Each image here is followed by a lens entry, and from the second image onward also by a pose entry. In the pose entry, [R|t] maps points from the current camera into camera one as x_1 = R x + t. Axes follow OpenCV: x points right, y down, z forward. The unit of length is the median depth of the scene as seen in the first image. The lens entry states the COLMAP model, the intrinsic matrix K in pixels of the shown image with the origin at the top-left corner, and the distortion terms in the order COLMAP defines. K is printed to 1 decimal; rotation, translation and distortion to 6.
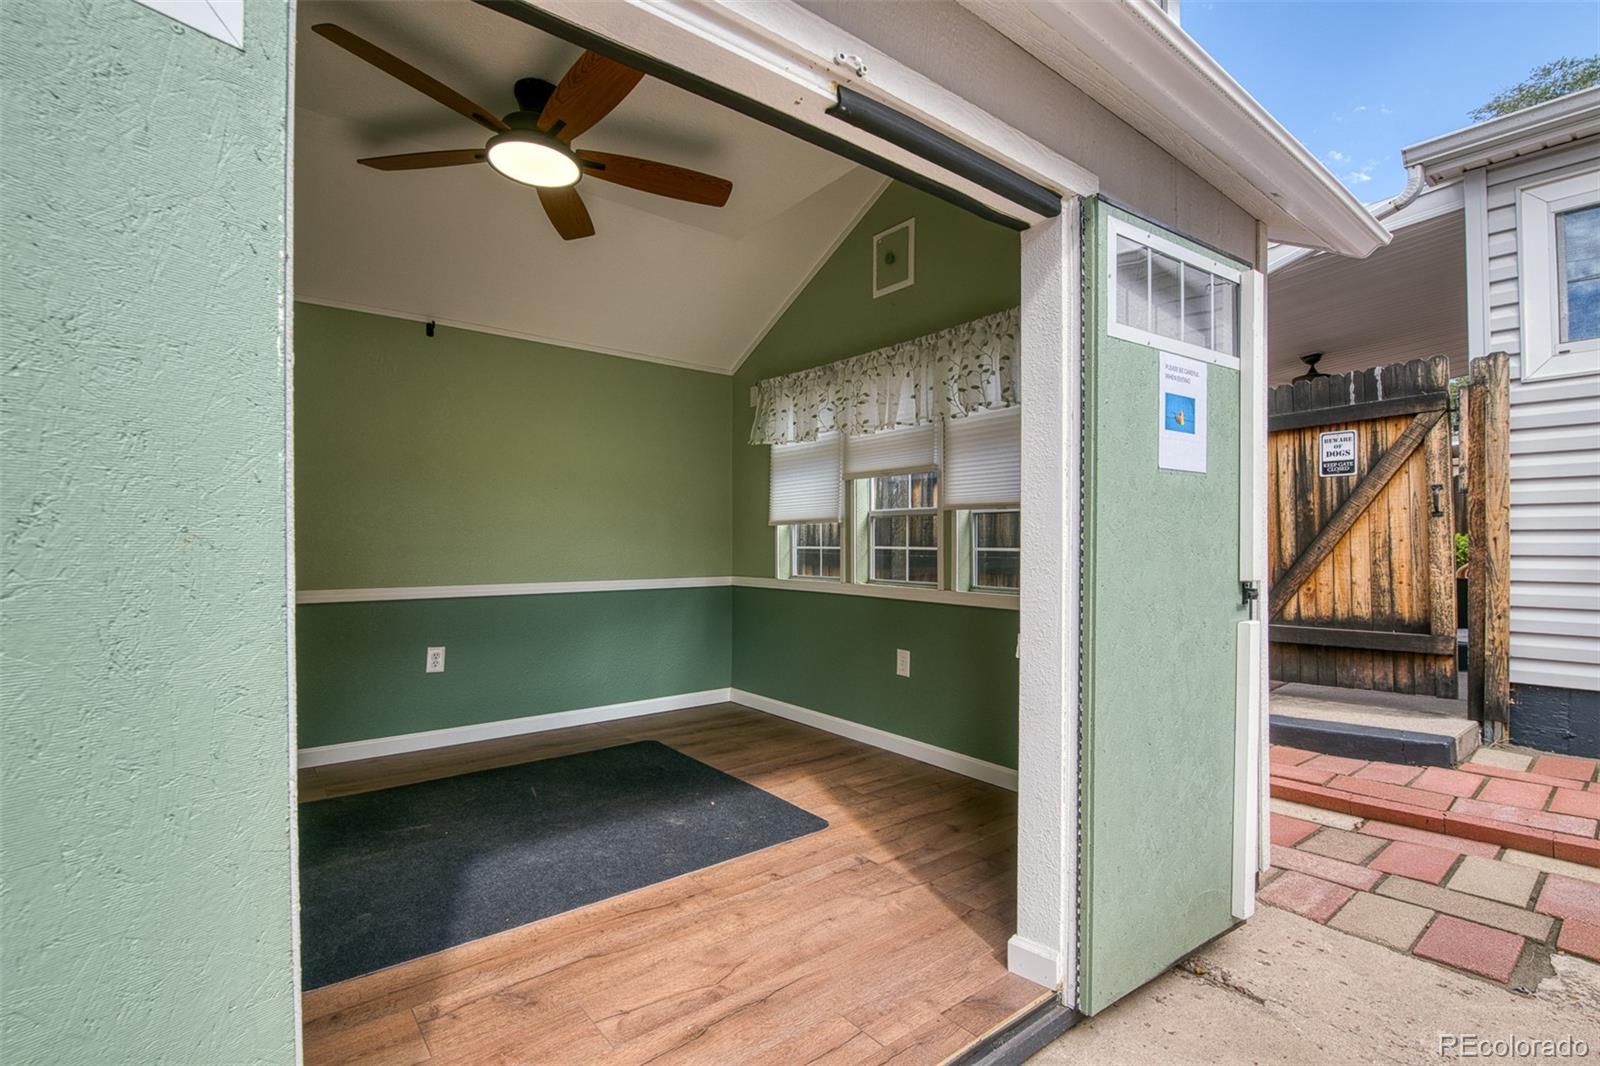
lens RADIAL K [[731.7, 0, 790.4], [0, 731.7, 536.8], [0, 0, 1]] dist [-0.012857, -0.003468]
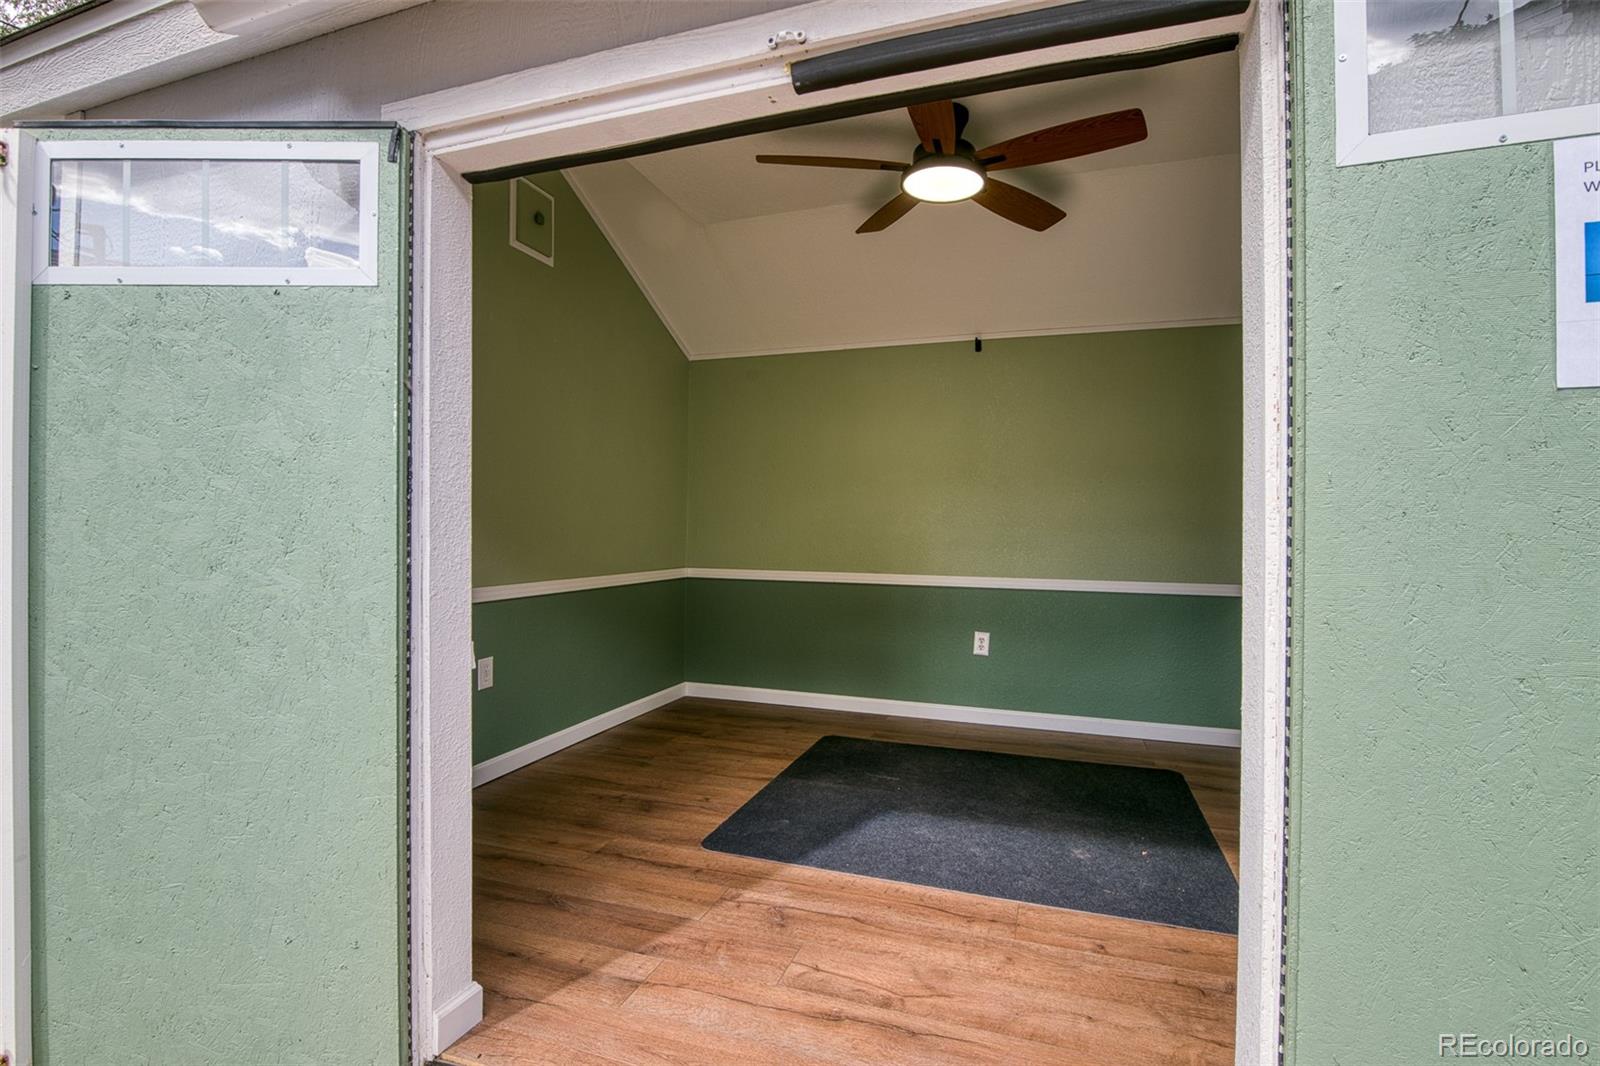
lens RADIAL K [[731.7, 0, 790.2], [0, 731.7, 525.9], [0, 0, 1]] dist [-0.012857, -0.003468]
pose [[0.545490, -0.000257, -0.838118, 0.480421], [-0.007875, 0.999954, -0.005432, -0.002053], [0.838081, 0.009563, 0.545463, 0.263847]]
